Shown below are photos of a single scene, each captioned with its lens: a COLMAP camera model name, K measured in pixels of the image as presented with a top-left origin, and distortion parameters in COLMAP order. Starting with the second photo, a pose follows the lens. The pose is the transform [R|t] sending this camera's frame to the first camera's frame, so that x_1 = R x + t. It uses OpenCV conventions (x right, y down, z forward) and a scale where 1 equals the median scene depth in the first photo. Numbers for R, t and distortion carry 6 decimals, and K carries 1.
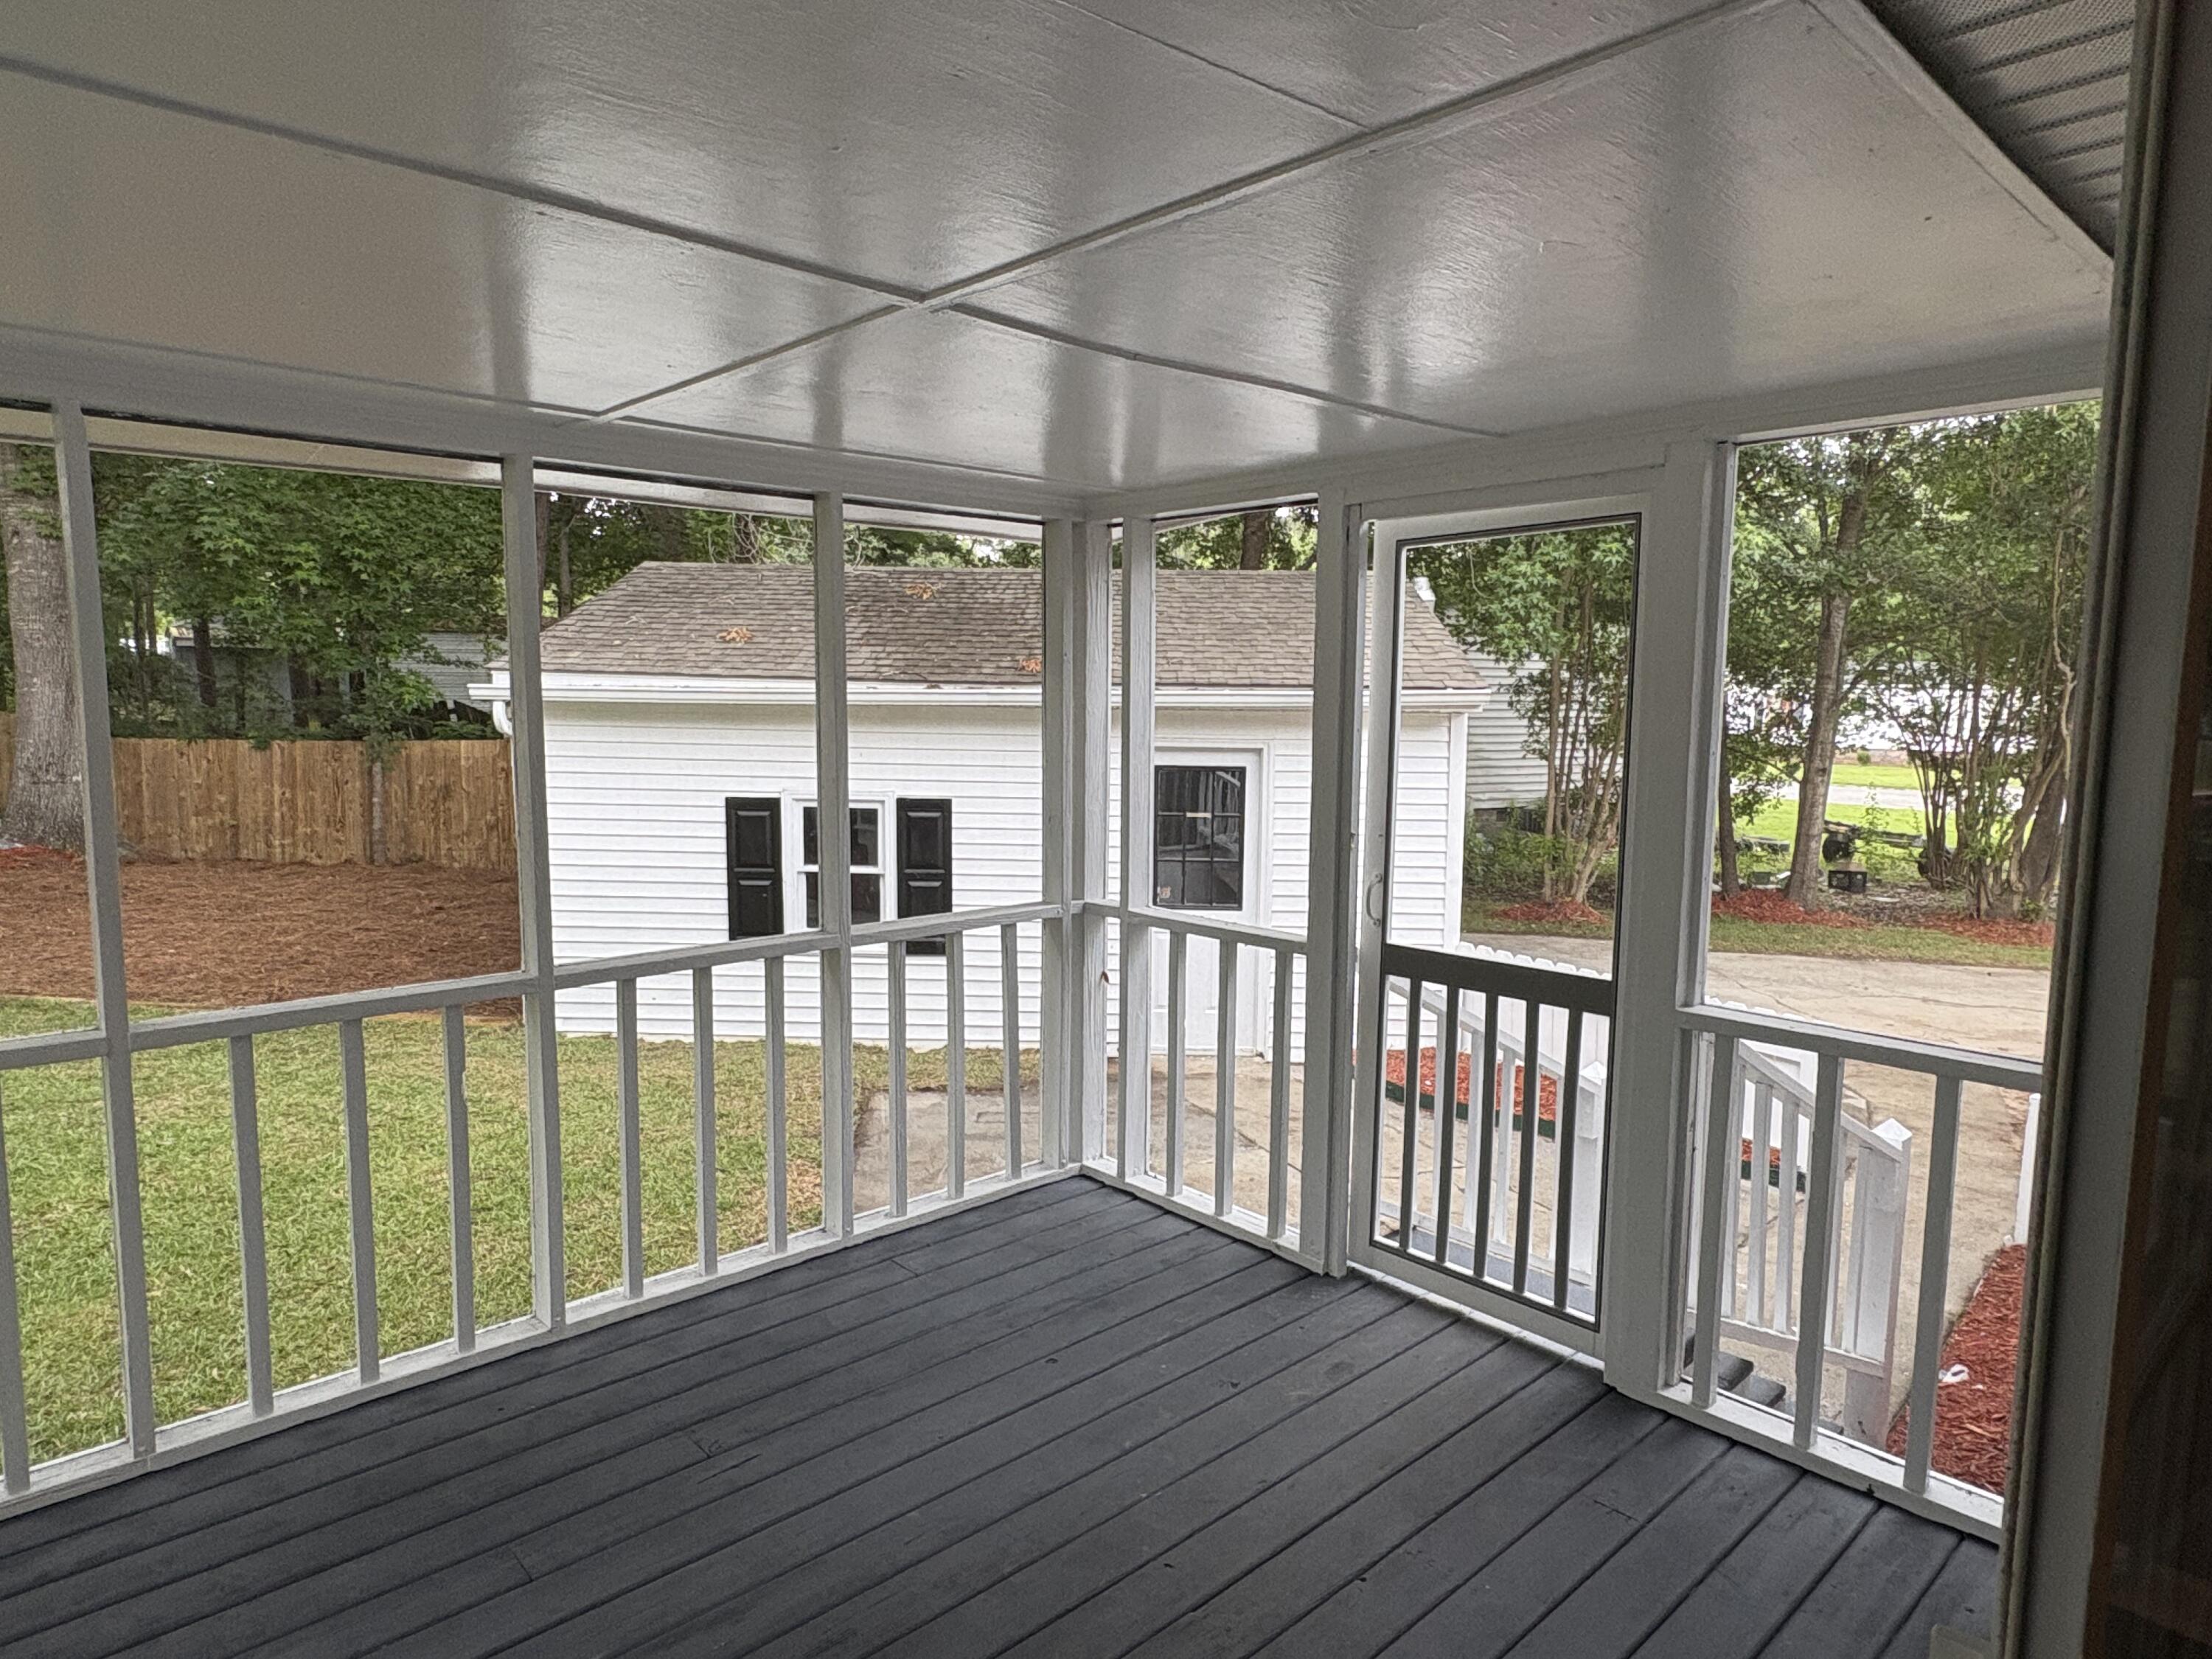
lens RADIAL K [[1320.1, 0, 1102.5], [0, 1320.1, 843.6], [0, 0, 1]] dist [-0.002422, 0.003641]
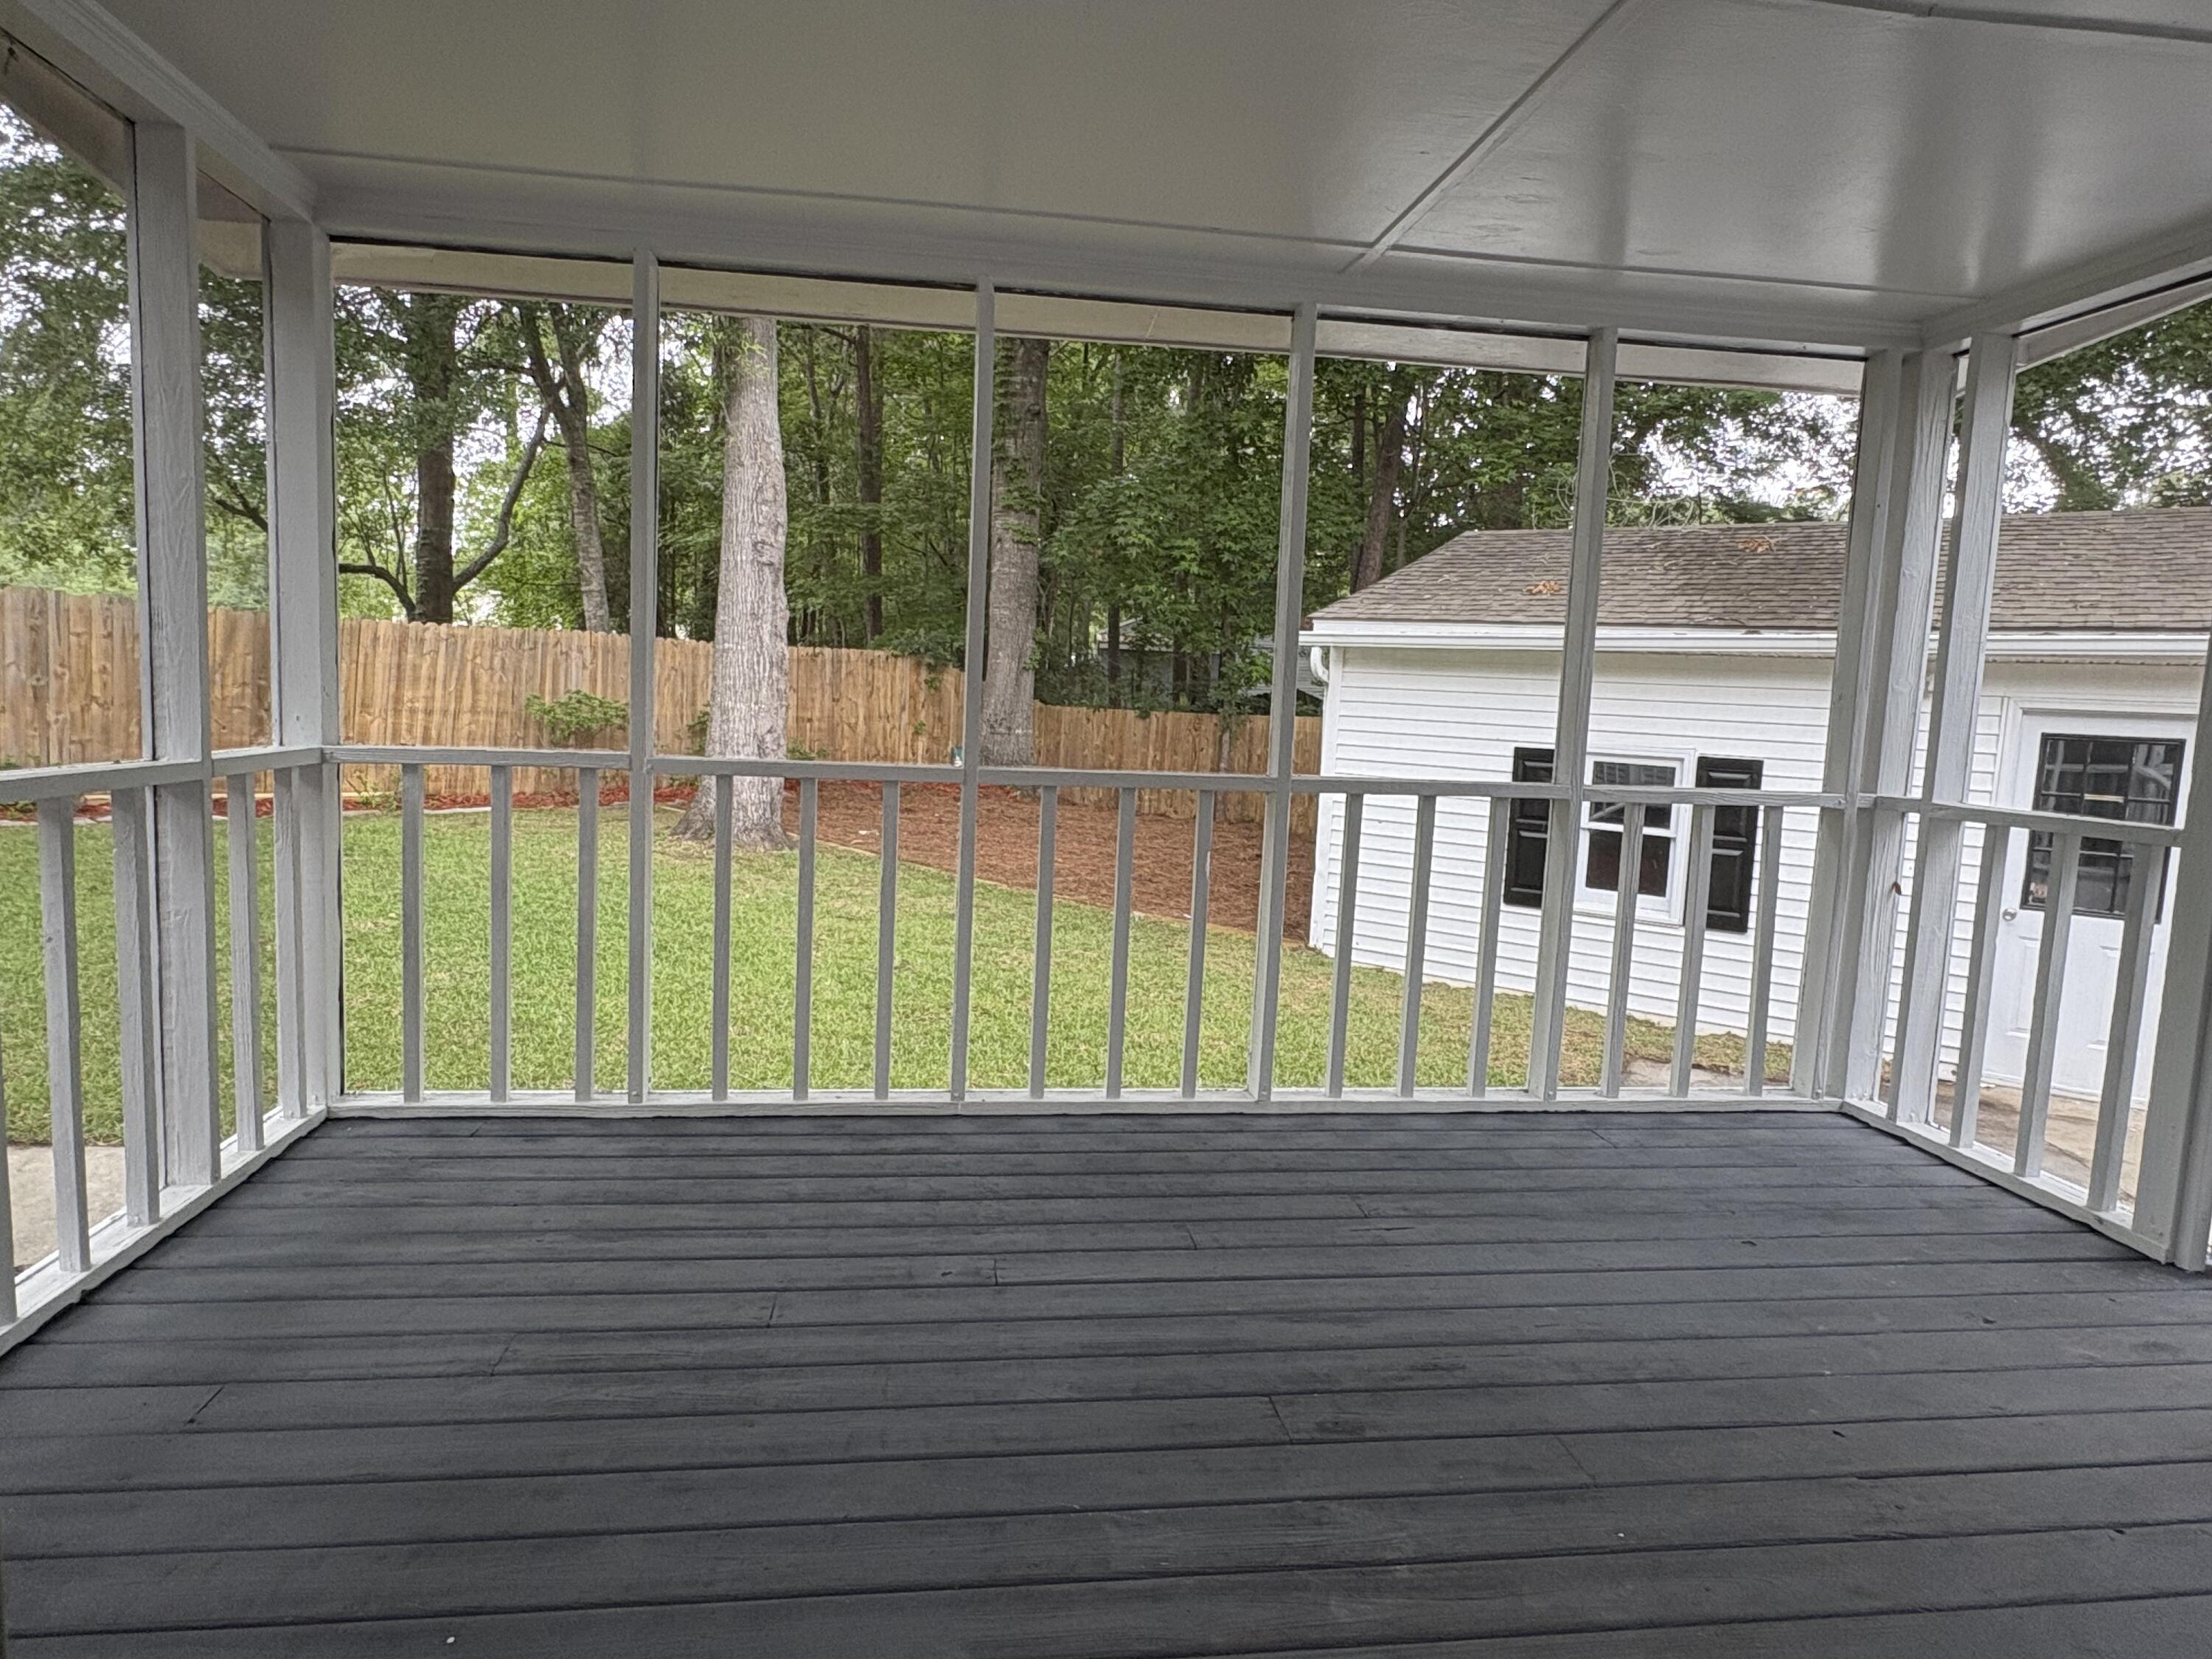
lens RADIAL K [[1320.1, 0, 1102.5], [0, 1320.1, 843.6], [0, 0, 1]] dist [-0.002422, 0.003641]
pose [[0.820333, 0.088750, -0.564957, 0.030647], [-0.099017, 0.995007, 0.012532, 0.057270], [0.563248, 0.045660, 0.825025, 0.001525]]
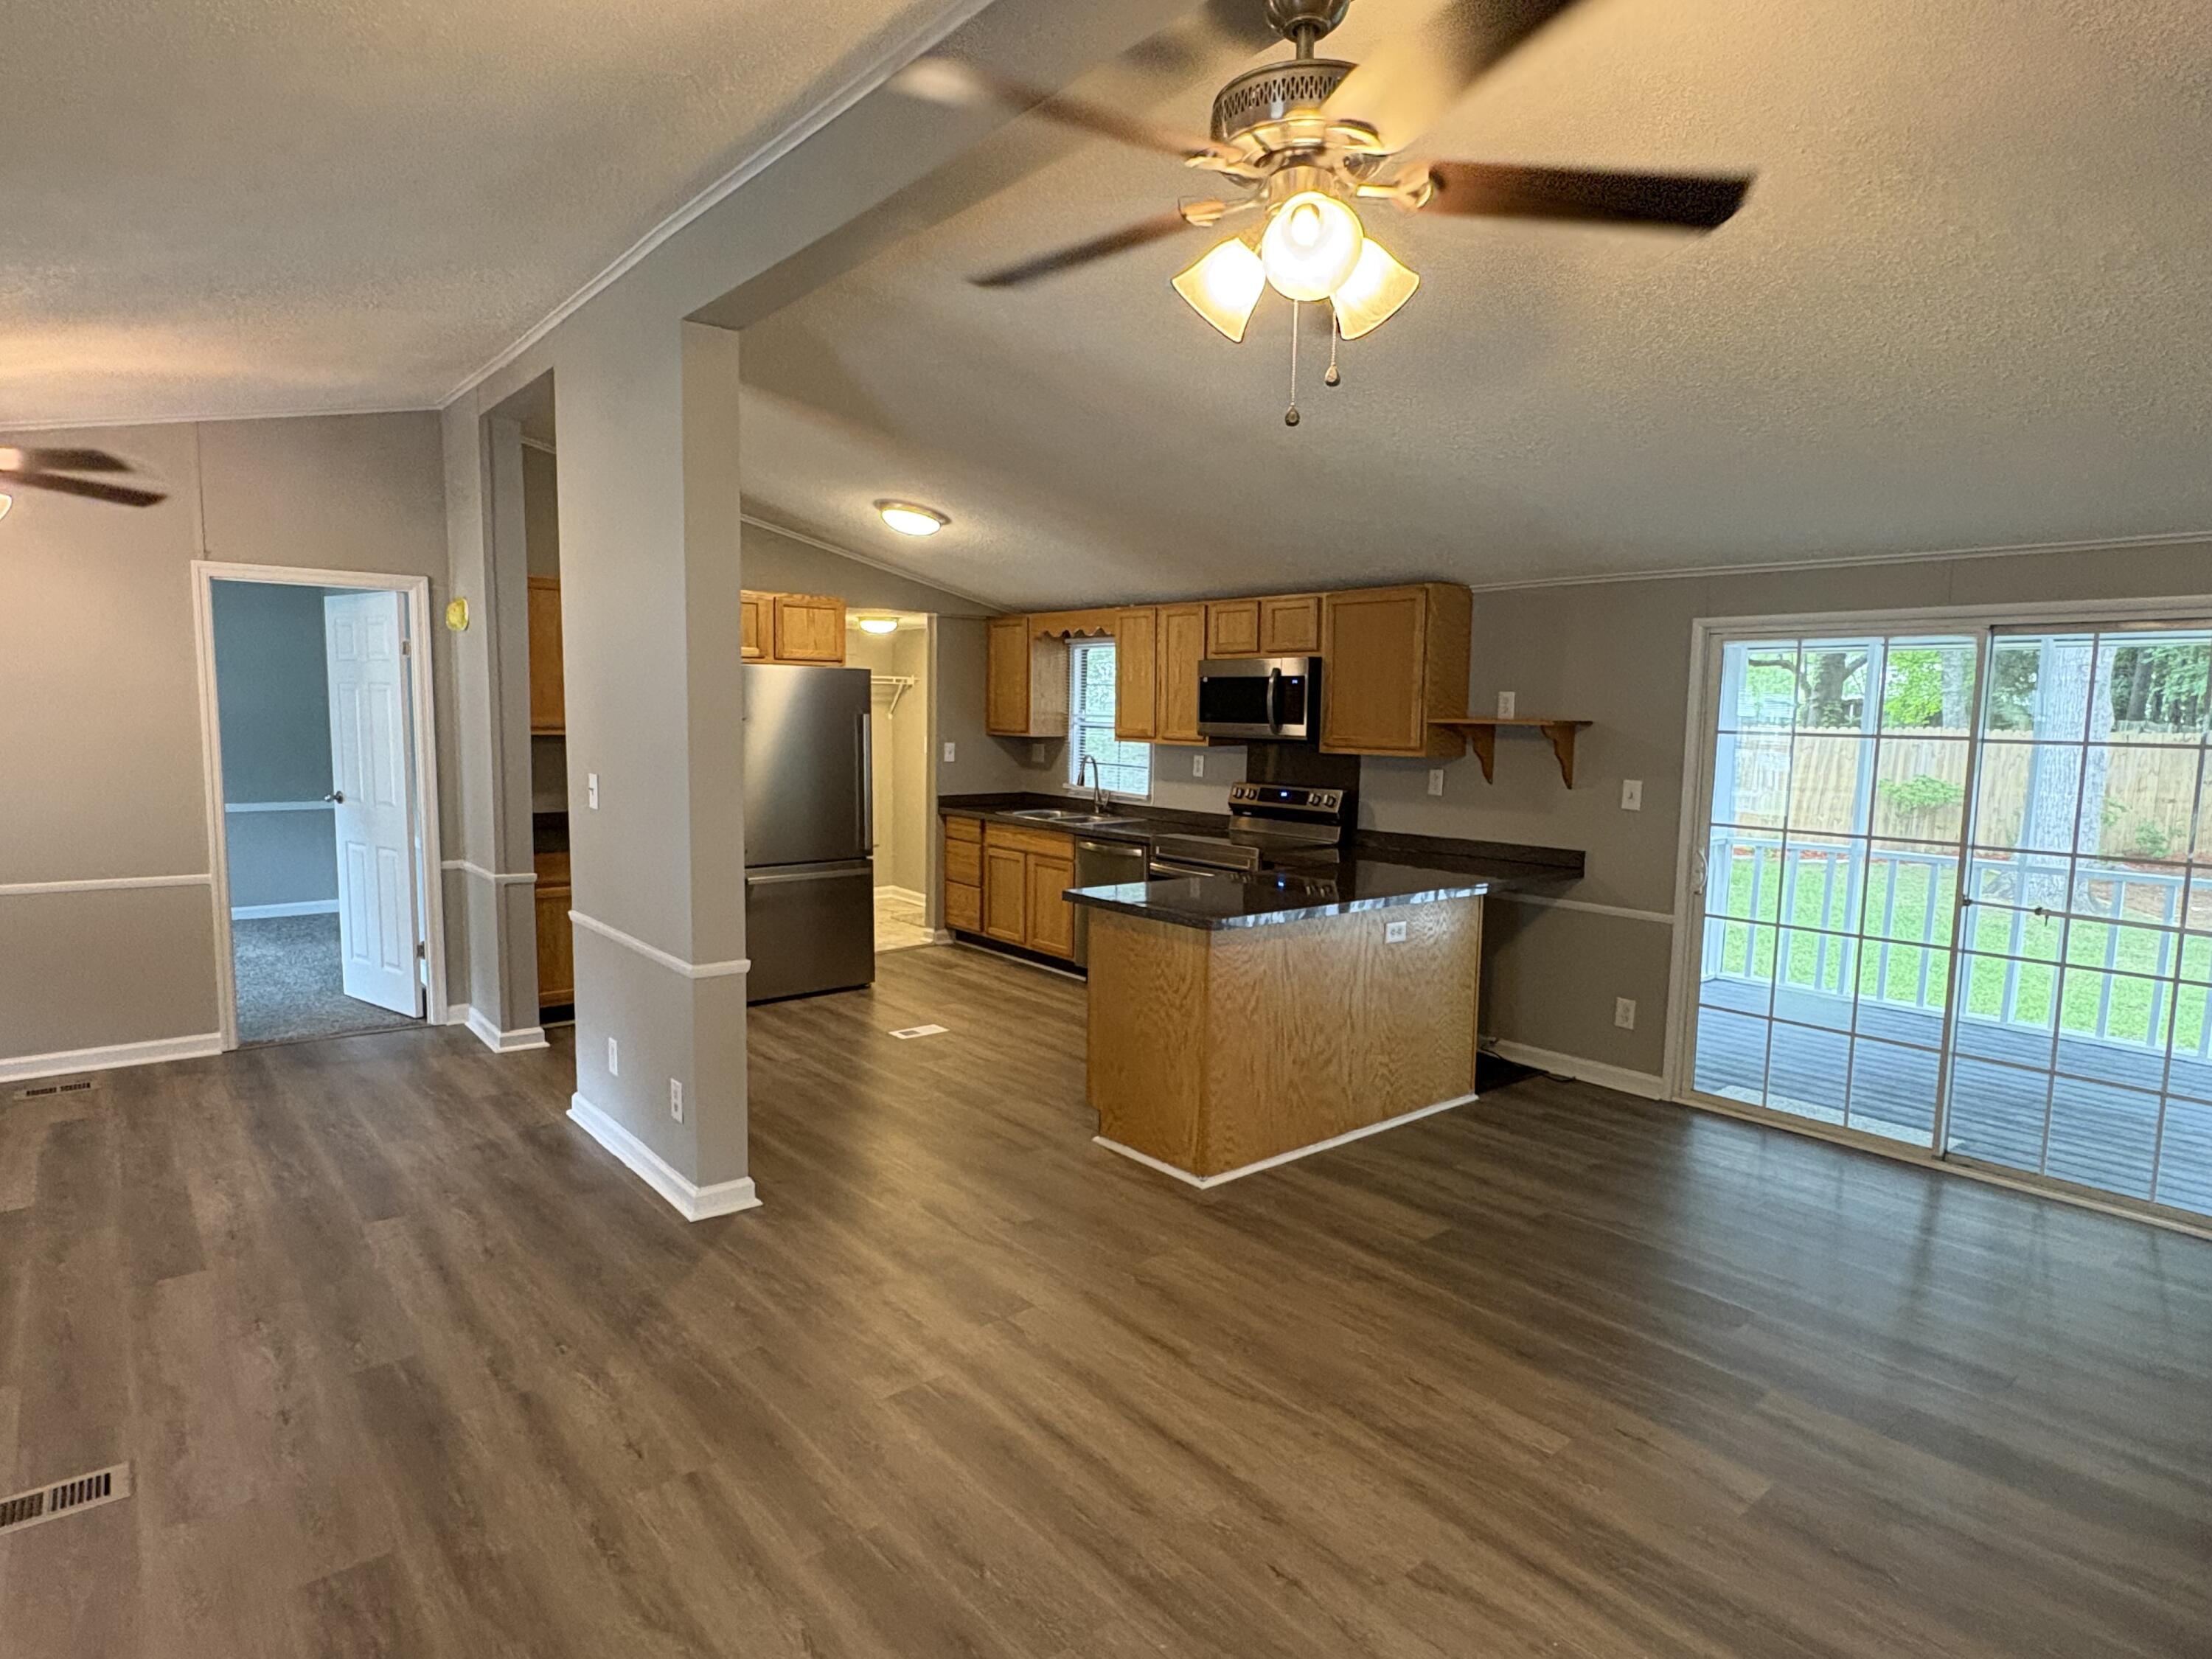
lens RADIAL K [[1215.4, 0, 1106.0], [0, 1215.4, 829.5], [0, 0, 1]] dist [-0.000244, 0.000649]
pose [[-0.043366, 0.092587, -0.994760, 0.561580], [-0.134710, 0.986062, 0.097650, 0.024529], [0.989936, 0.138239, -0.030289, -0.249668]]
